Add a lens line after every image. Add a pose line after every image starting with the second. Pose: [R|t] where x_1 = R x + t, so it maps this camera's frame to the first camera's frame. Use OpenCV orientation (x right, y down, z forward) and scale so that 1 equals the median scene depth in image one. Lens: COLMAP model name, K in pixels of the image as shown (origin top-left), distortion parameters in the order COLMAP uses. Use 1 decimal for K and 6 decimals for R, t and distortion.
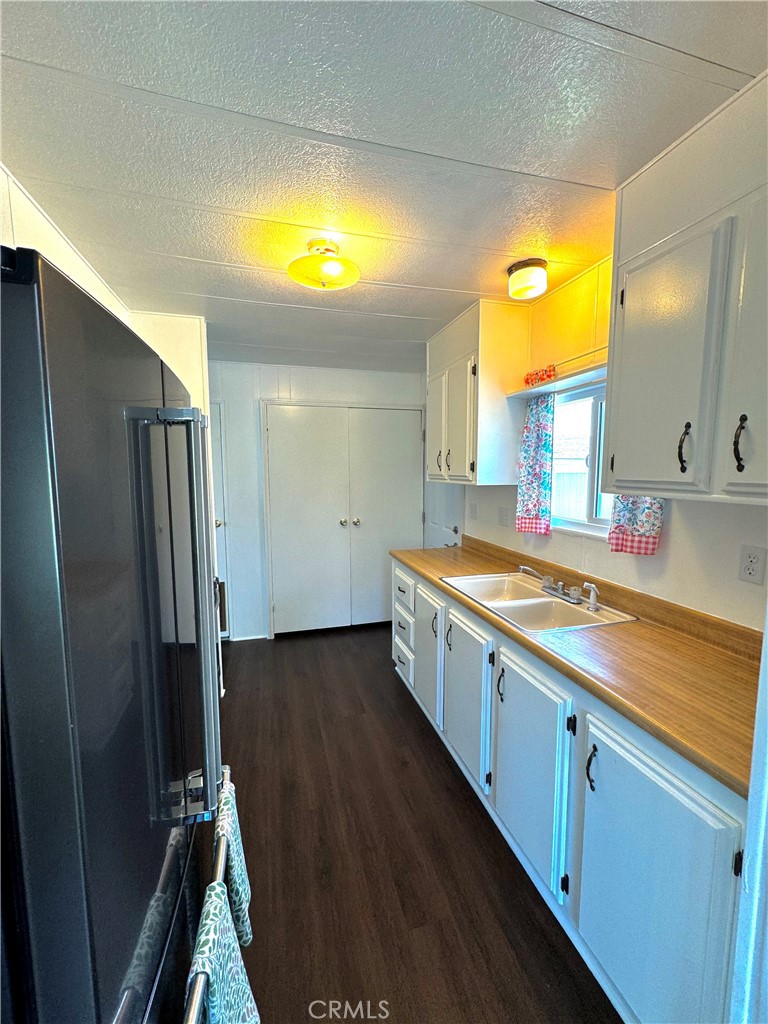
lens RADIAL K [[409.2, 0, 385.6], [0, 409.2, 512.6], [0, 0, 1]] dist [-0.001393, 0.000451]
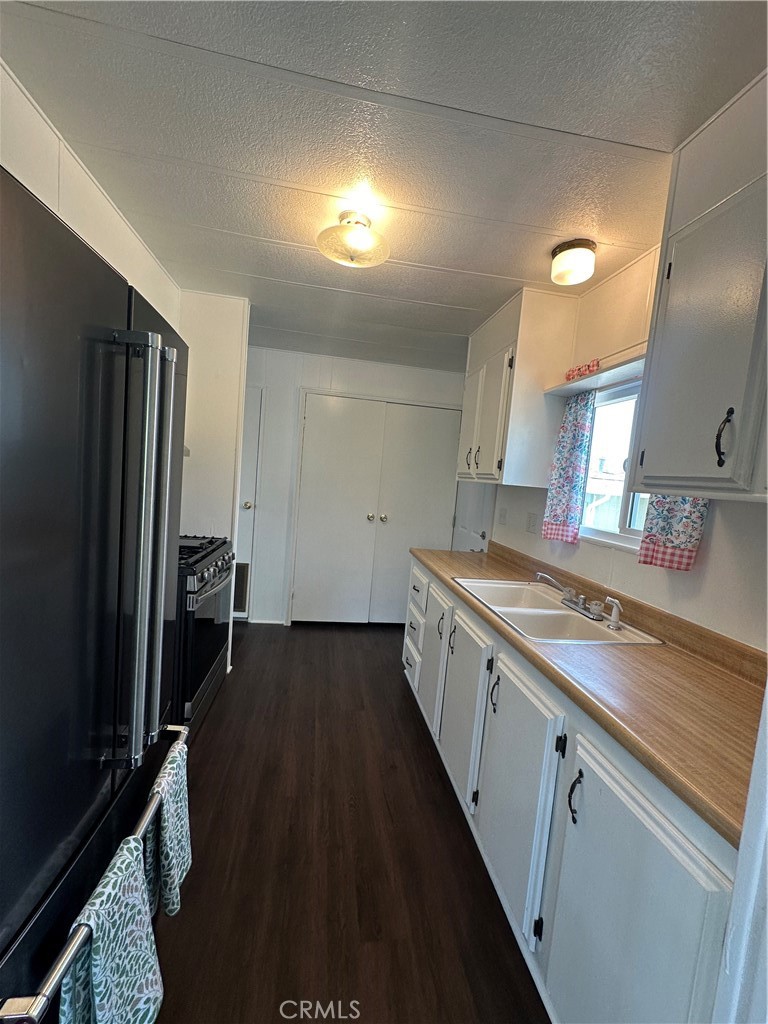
lens RADIAL K [[409.4, 0, 384.0], [0, 409.4, 512.0], [0, 0, 1]] dist [-0.000283, 0.000480]
pose [[0.987960, 0.098490, -0.119310, 0.098547], [-0.101266, 0.994707, -0.017419, 0.054727], [0.116963, 0.029291, 0.992704, 0.050029]]
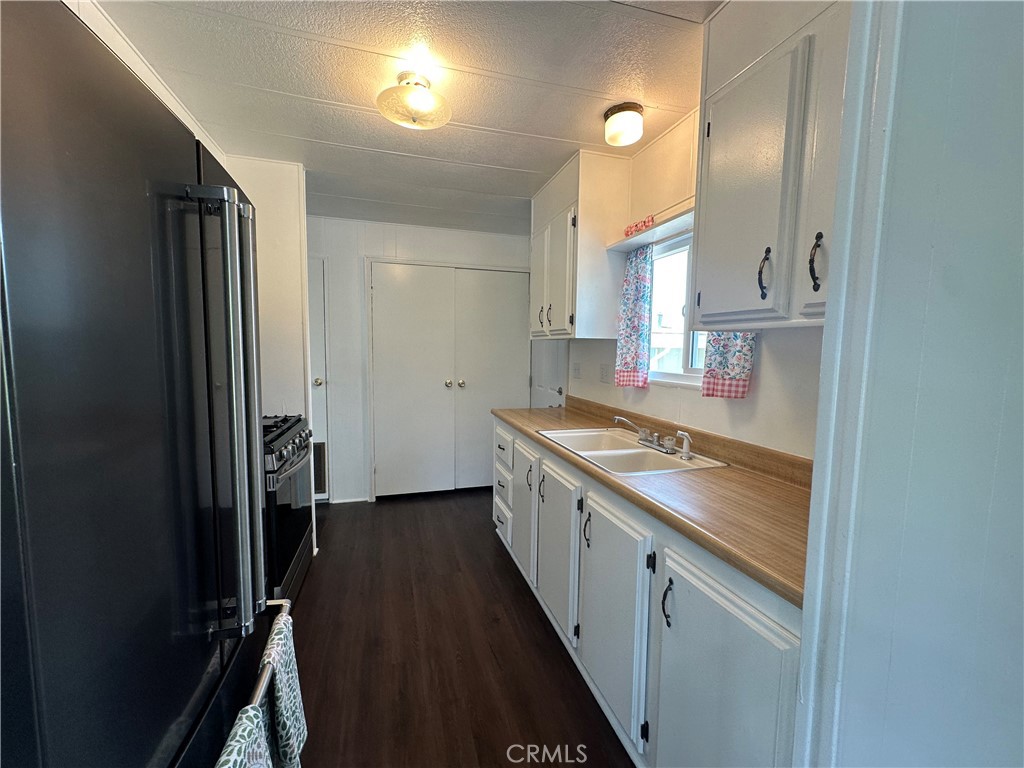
lens RADIAL K [[409.4, 0, 512.5], [0, 409.4, 385.1], [0, 0, 1]] dist [-0.000283, 0.000480]
pose [[0.999751, 0.015080, 0.016442, 0.076446], [-0.014805, 0.999750, -0.016739, 0.088854], [-0.016691, 0.016491, 0.999725, 0.022641]]
